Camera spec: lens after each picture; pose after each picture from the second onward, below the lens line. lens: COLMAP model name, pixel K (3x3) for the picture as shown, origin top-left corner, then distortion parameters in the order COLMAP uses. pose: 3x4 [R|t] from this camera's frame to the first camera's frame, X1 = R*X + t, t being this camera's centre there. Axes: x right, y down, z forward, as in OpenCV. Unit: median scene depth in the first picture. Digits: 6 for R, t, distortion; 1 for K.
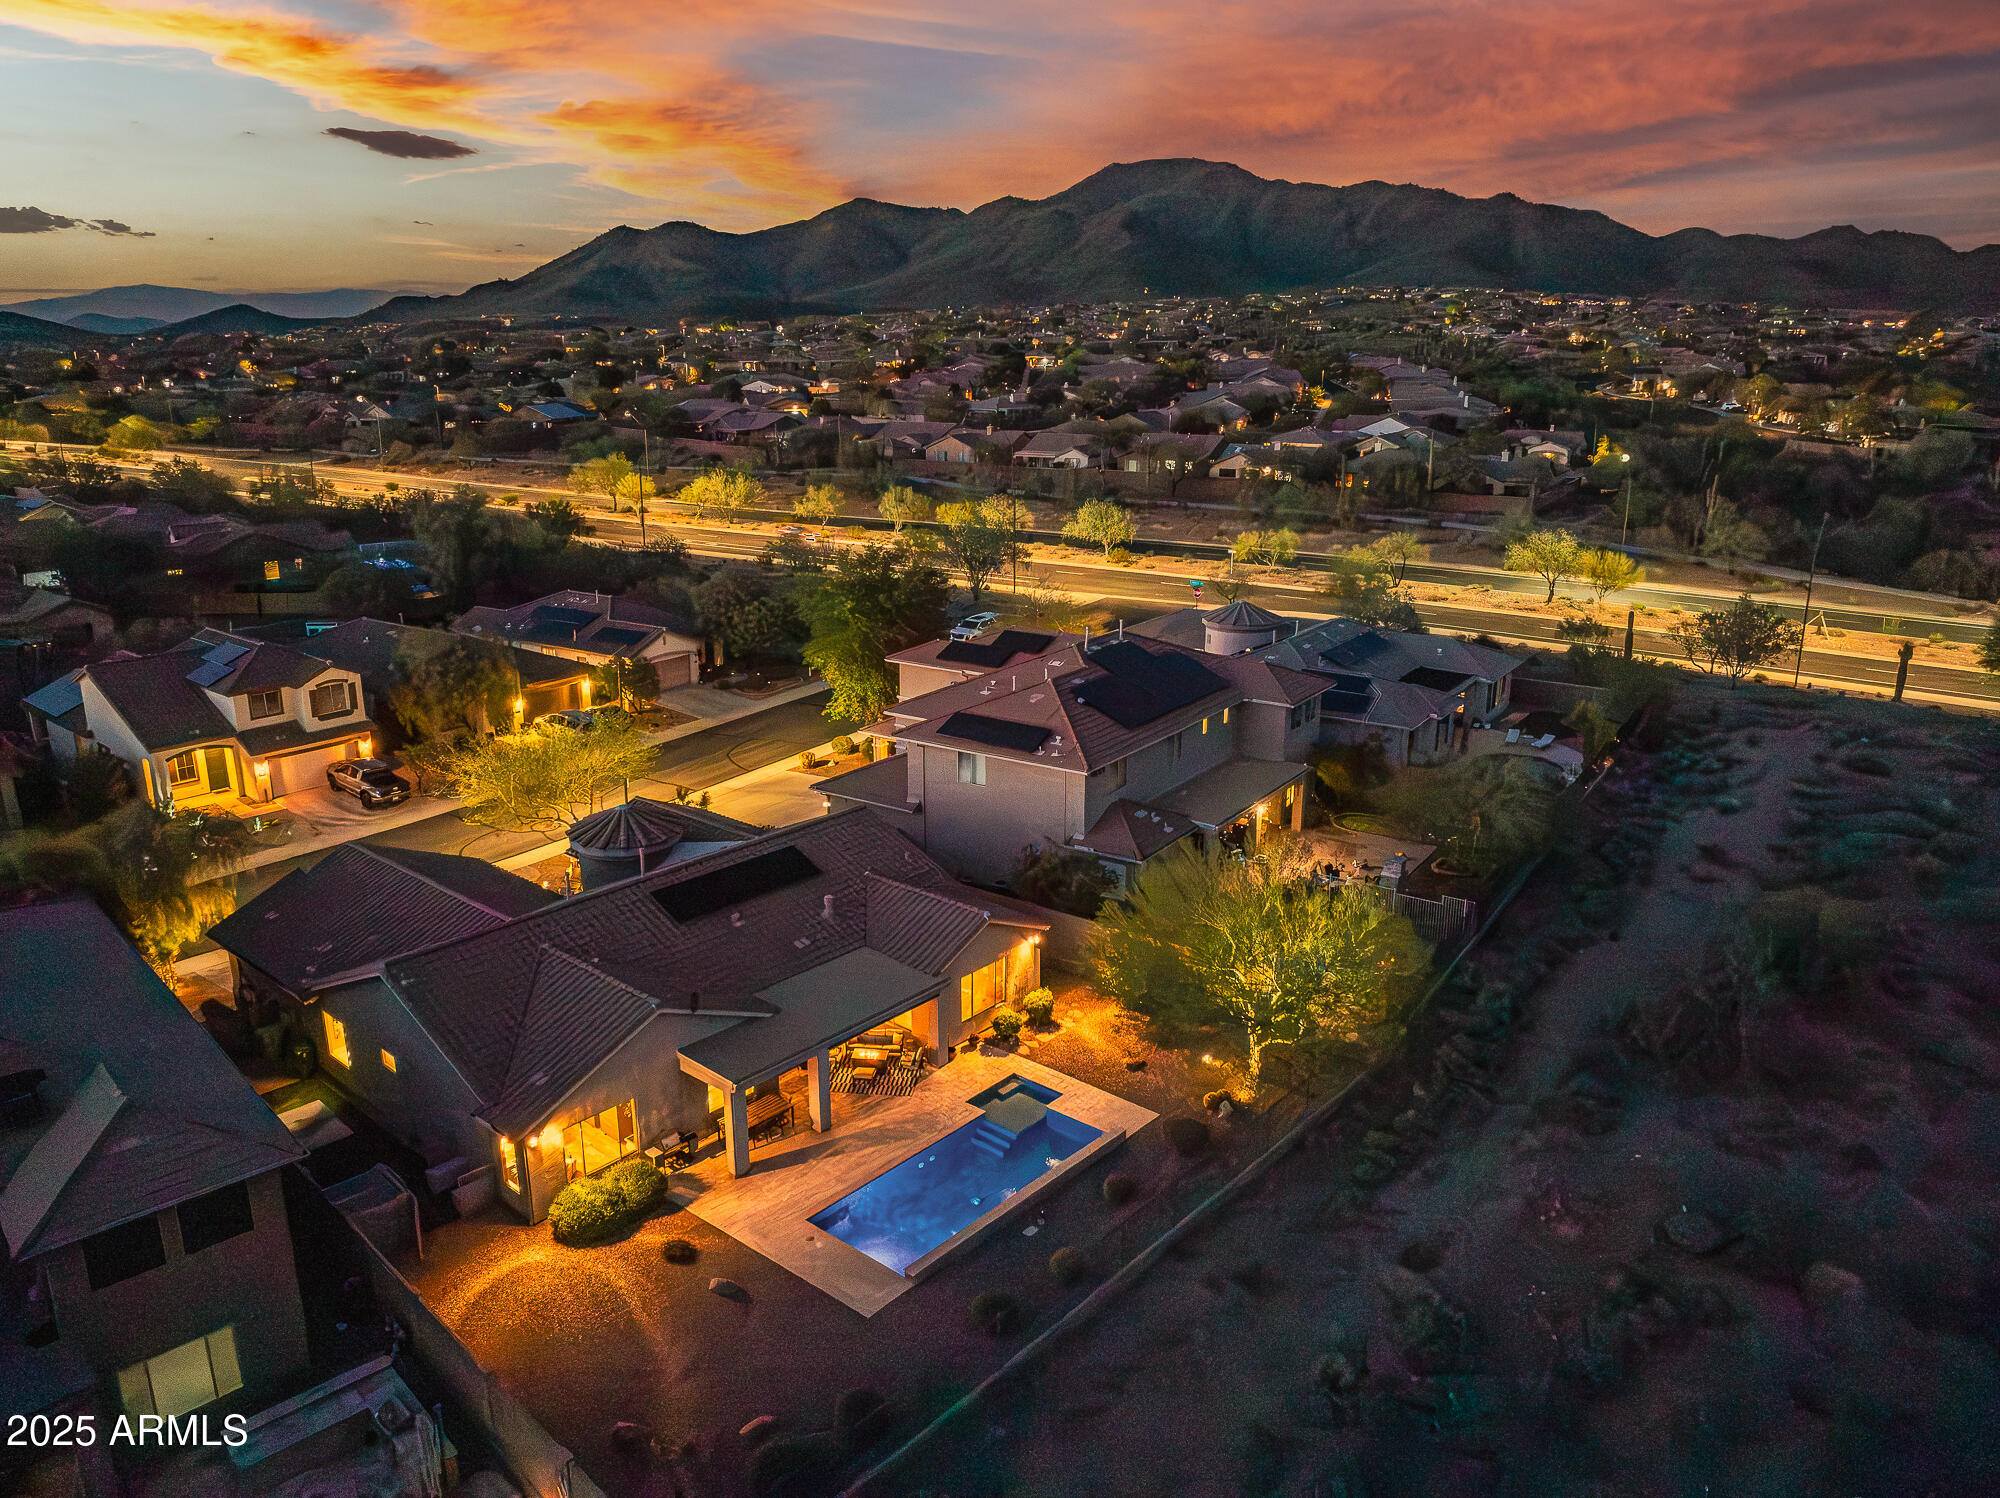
lens RADIAL K [[1401.3, 0, 1004.8], [0, 1401.3, 744.1], [0, 0, 1]] dist [-0.045095, -0.000546]
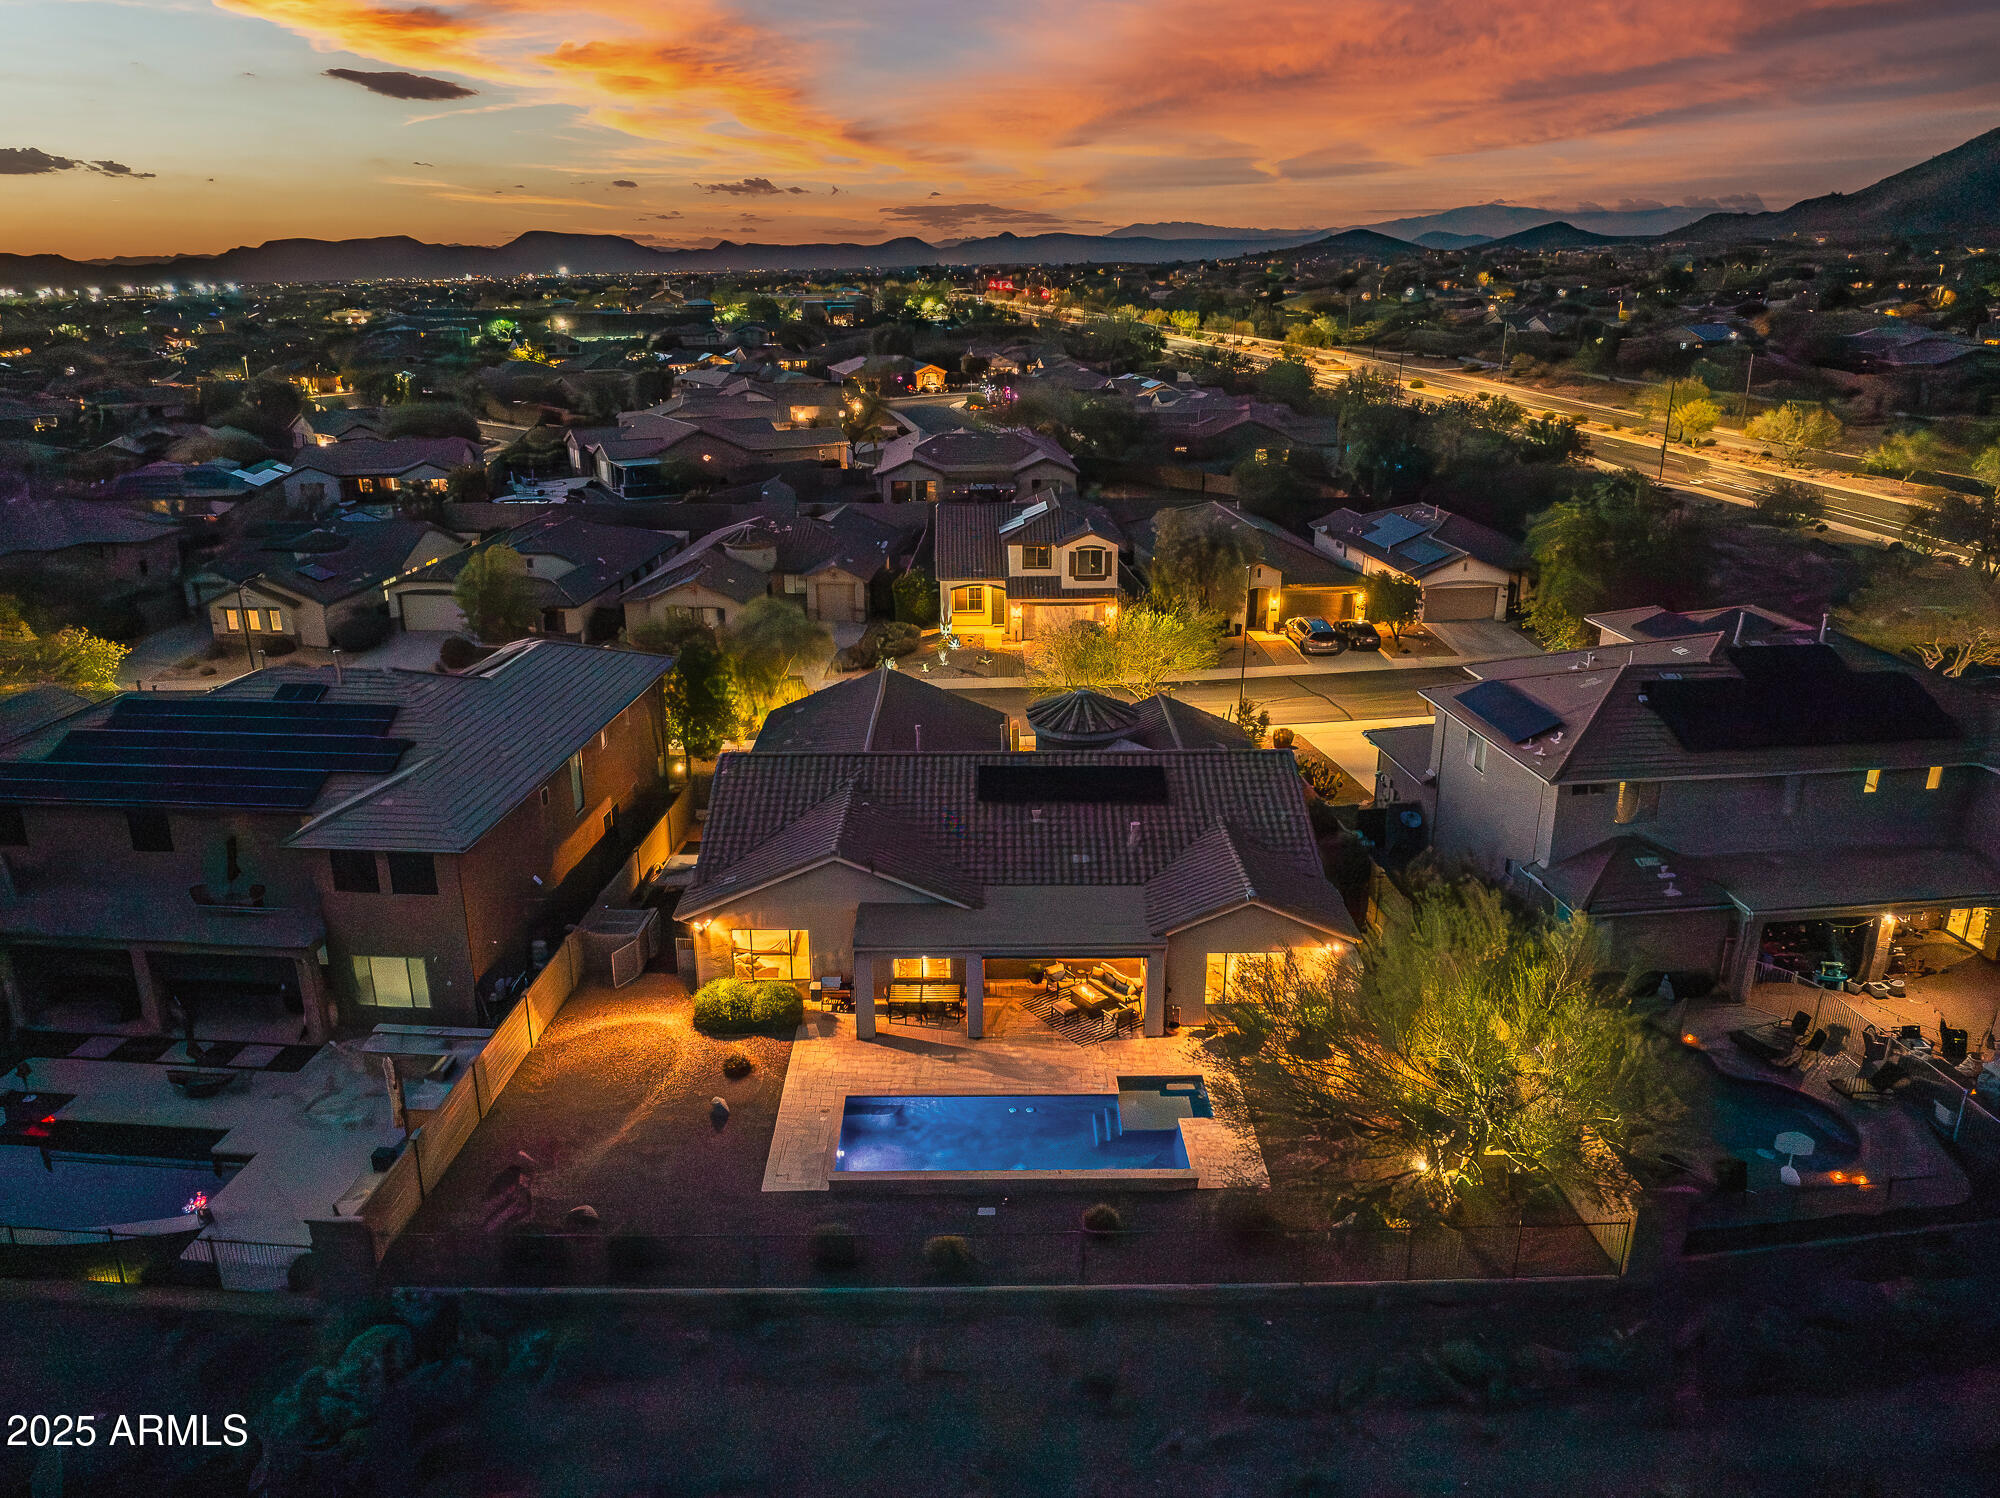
lens RADIAL K [[1401.3, 0, 995.7], [0, 1401.3, 749.7], [0, 0, 1]] dist [-0.045095, -0.000546]
pose [[0.653095, 0.242776, -0.717305, 0.456435], [-0.200858, 0.968826, 0.145026, -0.053170], [0.730152, 0.049360, 0.681499, 0.292319]]
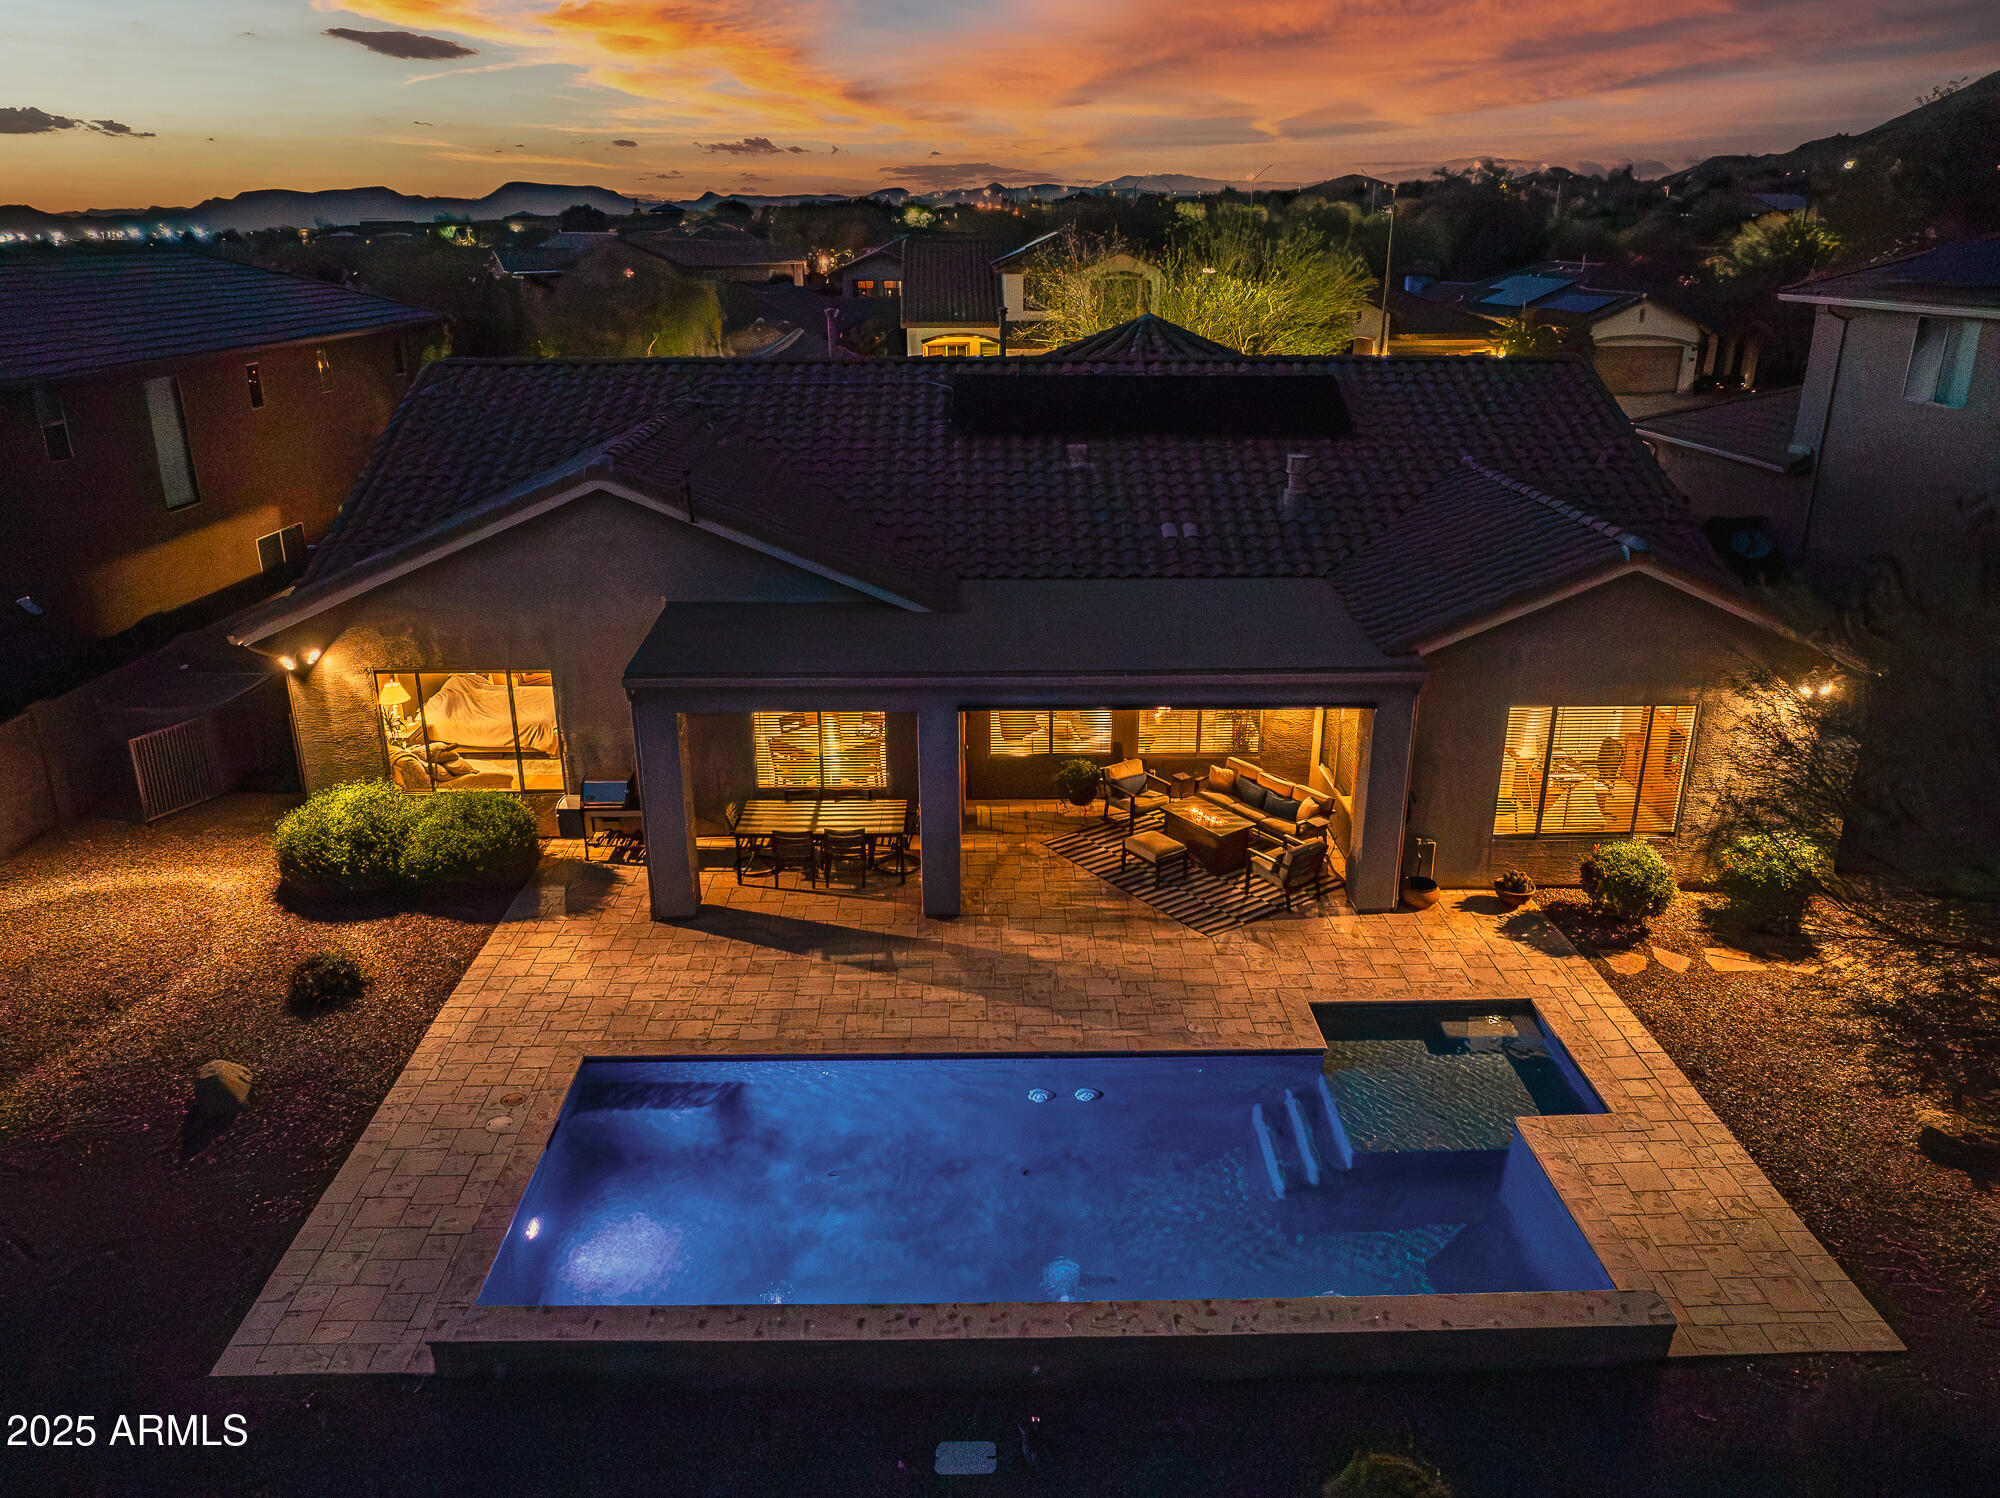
lens RADIAL K [[1401.3, 0, 1005.8], [0, 1401.3, 758.0], [0, 0, 1]] dist [-0.045095, -0.000546]
pose [[0.660324, 0.263677, -0.703169, 0.130683], [-0.200480, 0.964246, 0.173312, 0.138310], [0.723726, 0.026529, 0.689577, 0.637100]]
